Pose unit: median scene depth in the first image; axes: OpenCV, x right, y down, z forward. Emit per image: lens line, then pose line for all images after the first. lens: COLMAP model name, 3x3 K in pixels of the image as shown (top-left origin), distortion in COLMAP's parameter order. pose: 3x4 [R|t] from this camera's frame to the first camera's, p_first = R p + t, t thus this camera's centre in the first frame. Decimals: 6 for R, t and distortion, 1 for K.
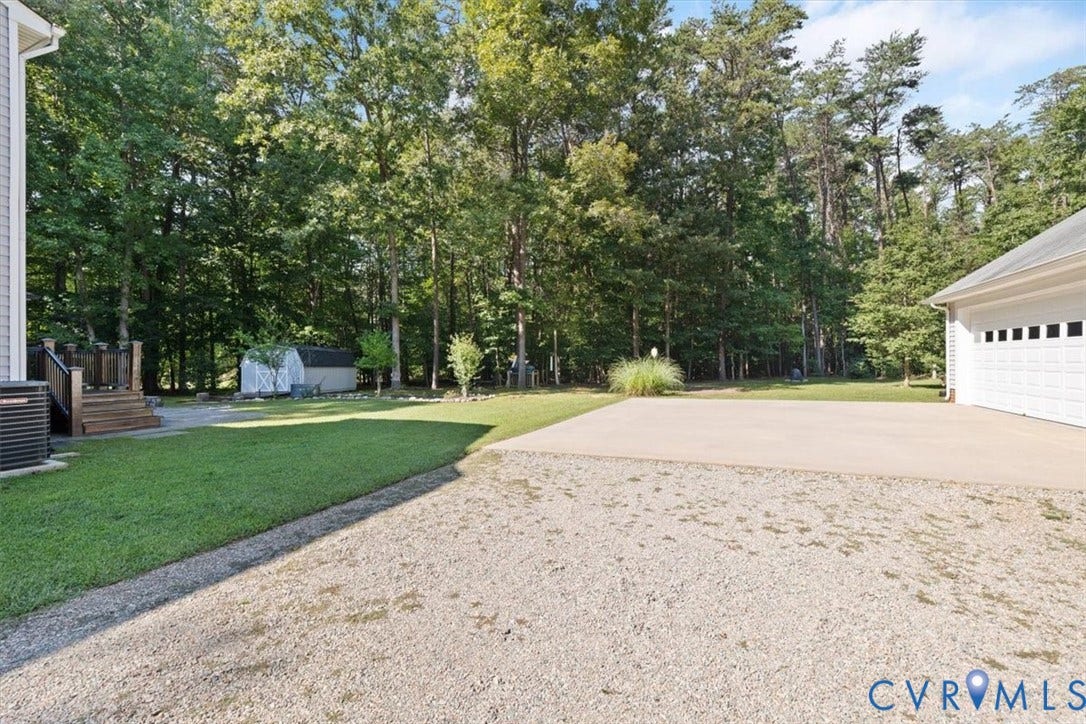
lens RADIAL K [[459.6, 0, 542.5], [0, 459.6, 358.5], [0, 0, 1]] dist [0.002279, 0.000703]
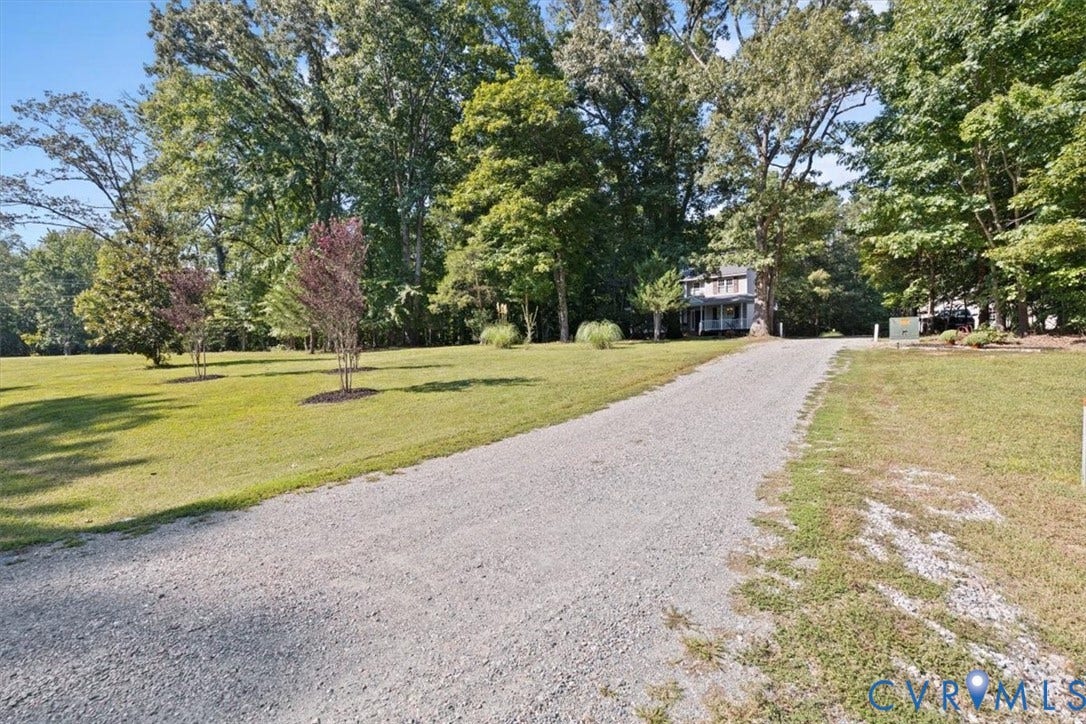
lens RADIAL K [[459.6, 0, 542.5], [0, 459.6, 358.5], [0, 0, 1]] dist [0.002279, 0.000703]
pose [[0.980163, 0.000784, -0.198191, -1.117236], [0.000334, 0.999984, 0.005606, 0.165683], [0.198192, -0.005561, 0.980147, -2.581006]]
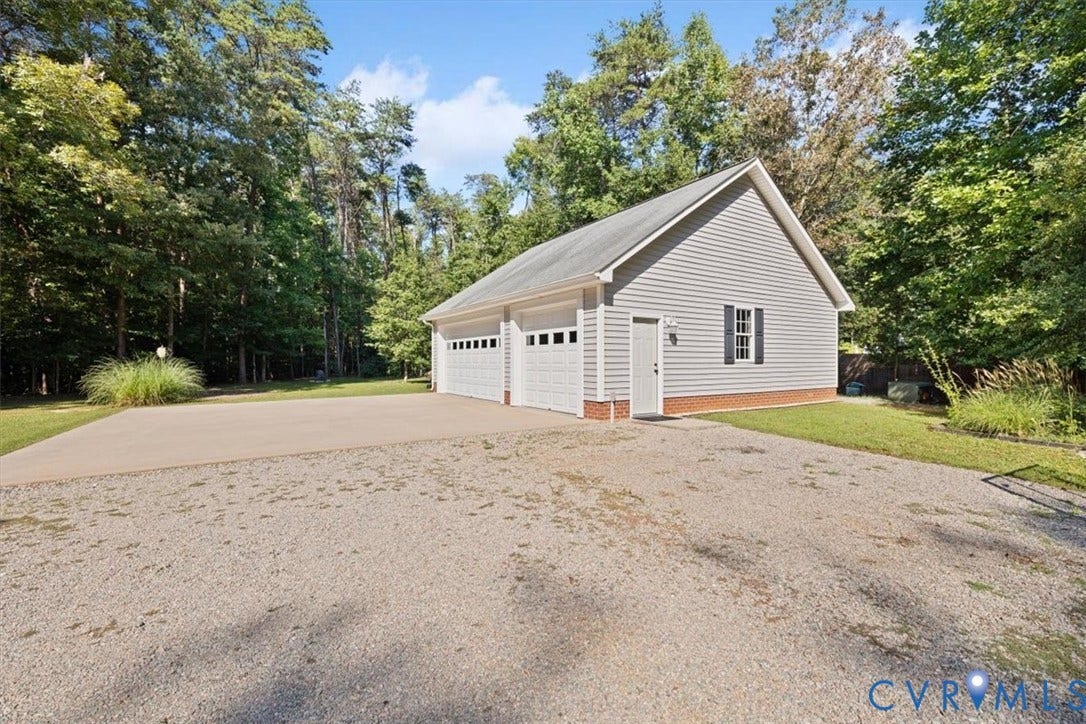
lens RADIAL K [[459.6, 0, 542.5], [0, 459.6, 358.5], [0, 0, 1]] dist [0.002279, 0.000703]
pose [[0.565303, 0.007353, 0.824851, -0.051008], [-0.004112, 0.999973, -0.006096, 0.000626], [-0.824873, 0.000054, 0.565318, -0.038221]]
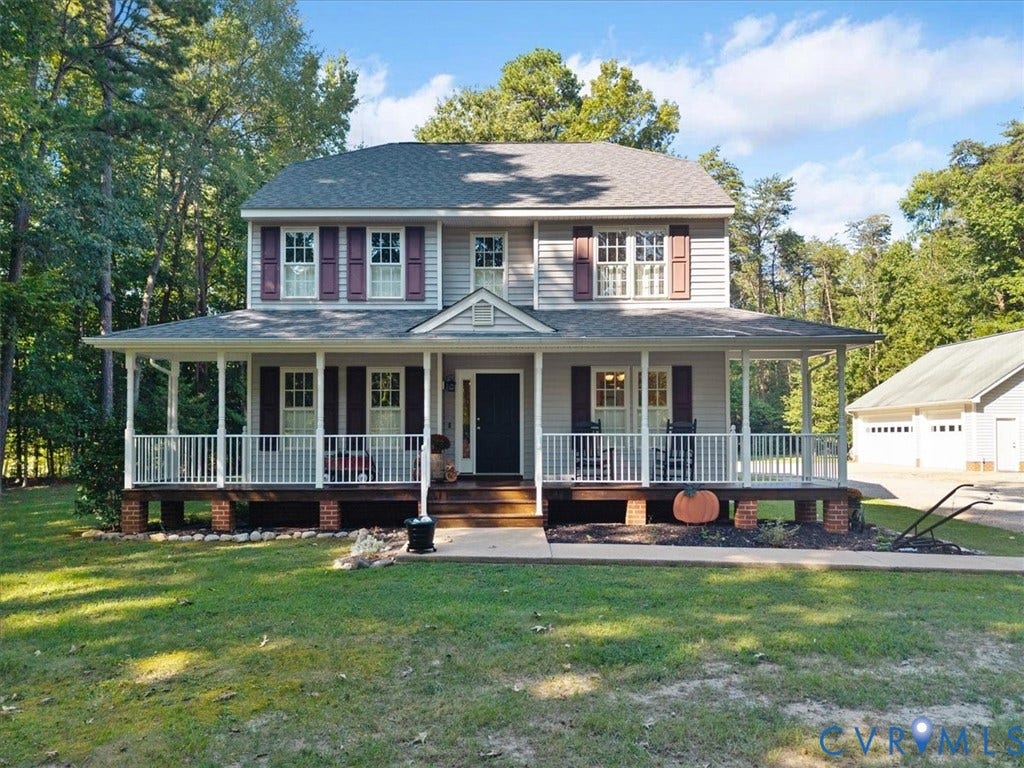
lens RADIAL K [[700.1, 0, 514.8], [0, 700.1, 428.8], [0, 0, 1]] dist [0.016243, -0.001837]
pose [[0.920430, 0.009134, 0.390800, -1.065904], [-0.004912, 0.999918, -0.011803, -0.003536], [-0.390876, 0.008944, 0.920400, -0.786056]]
